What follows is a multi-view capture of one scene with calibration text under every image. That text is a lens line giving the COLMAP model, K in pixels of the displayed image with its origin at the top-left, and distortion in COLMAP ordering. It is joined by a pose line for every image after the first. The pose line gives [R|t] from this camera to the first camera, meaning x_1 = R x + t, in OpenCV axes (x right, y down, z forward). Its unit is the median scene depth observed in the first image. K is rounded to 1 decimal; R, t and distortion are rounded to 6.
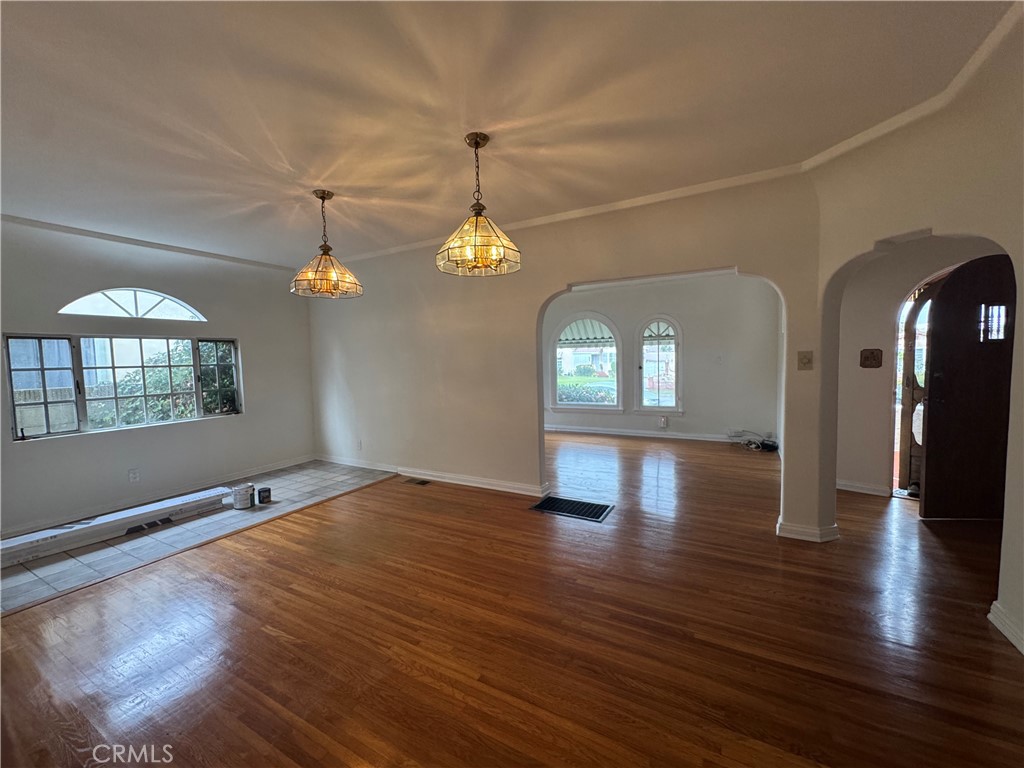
lens RADIAL K [[411.2, 0, 512.0], [0, 411.2, 384.0], [0, 0, 1]] dist [-0.013502, 0.000030]
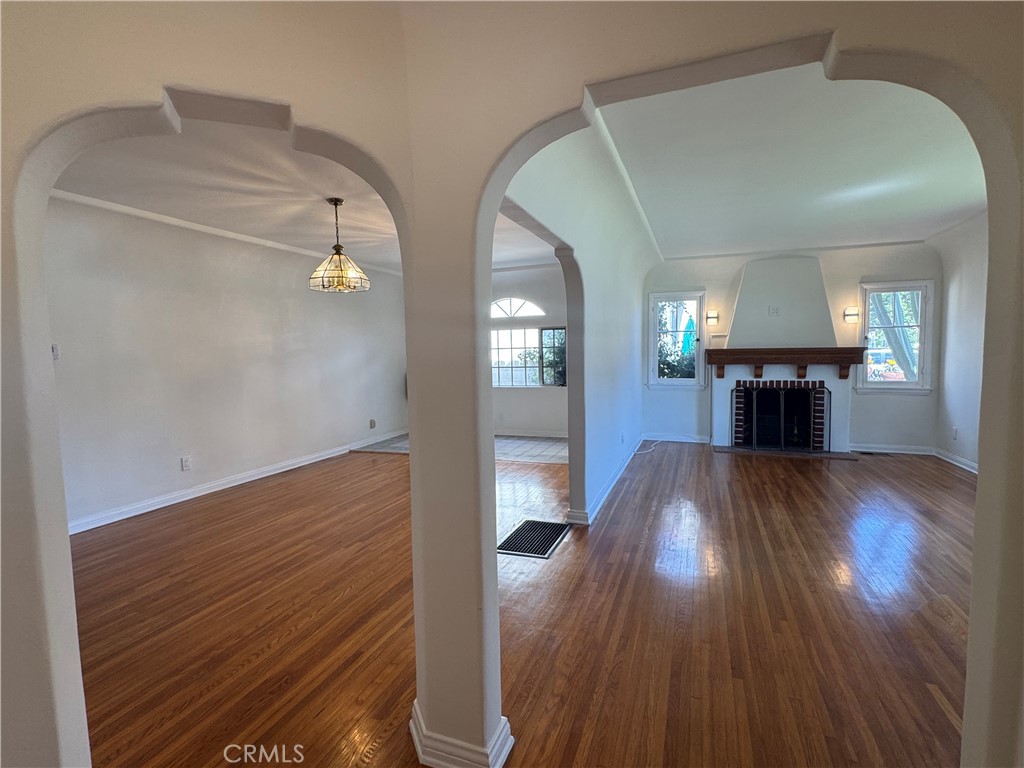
lens RADIAL K [[494.8, 0, 512.0], [0, 494.8, 384.0], [0, 0, 1]] dist [-0.003329, -0.000486]
pose [[0.152170, 0.089552, -0.984289, 1.046792], [-0.044679, 0.995492, 0.083664, -0.071523], [0.987344, 0.031246, 0.155485, 0.791039]]
